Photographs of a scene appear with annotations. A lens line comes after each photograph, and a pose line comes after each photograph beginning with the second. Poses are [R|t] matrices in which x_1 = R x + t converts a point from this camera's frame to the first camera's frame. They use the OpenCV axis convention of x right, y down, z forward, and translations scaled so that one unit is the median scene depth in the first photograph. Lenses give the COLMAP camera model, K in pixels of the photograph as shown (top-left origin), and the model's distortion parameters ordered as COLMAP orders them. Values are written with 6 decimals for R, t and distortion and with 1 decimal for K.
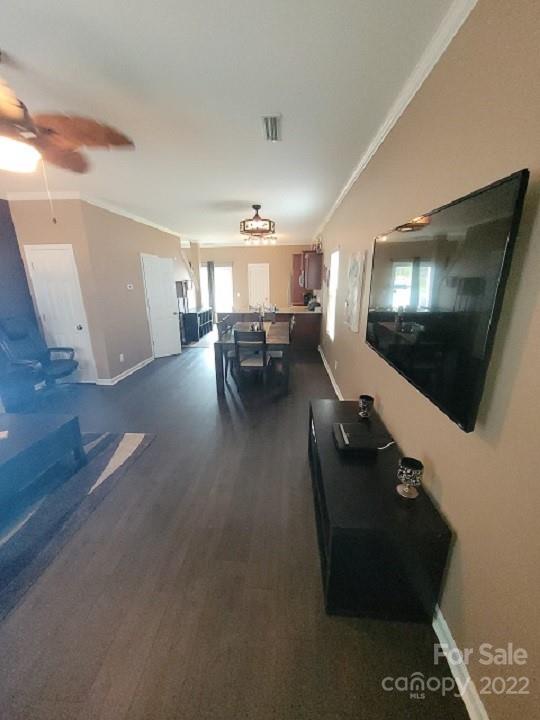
lens RADIAL K [[281.8, 0, 259.7], [0, 281.8, 357.3], [0, 0, 1]] dist [0.001767, 0.000030]
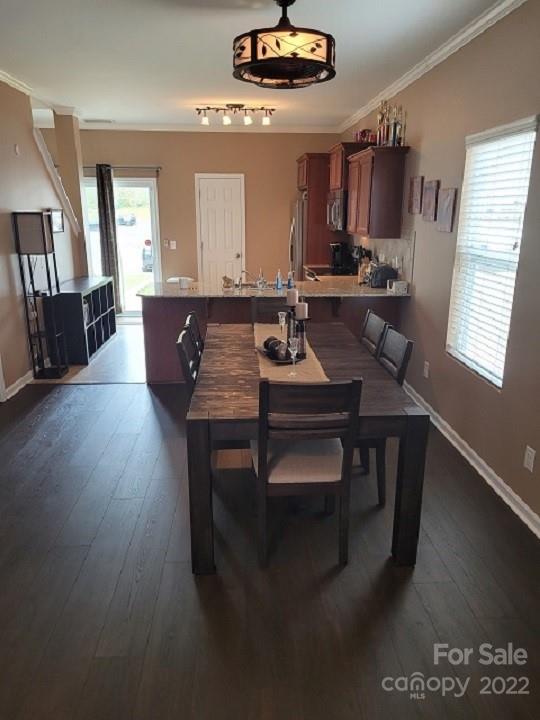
lens RADIAL K [[539.1, 0, 270.0], [0, 539.1, 360.0], [0, 0, 1]] dist [0.033114, -0.006510]
pose [[0.987031, -0.028415, 0.157995, -0.084959], [0.028501, 0.999592, 0.001725, -0.058915], [-0.157980, 0.002801, 0.987438, 0.214234]]
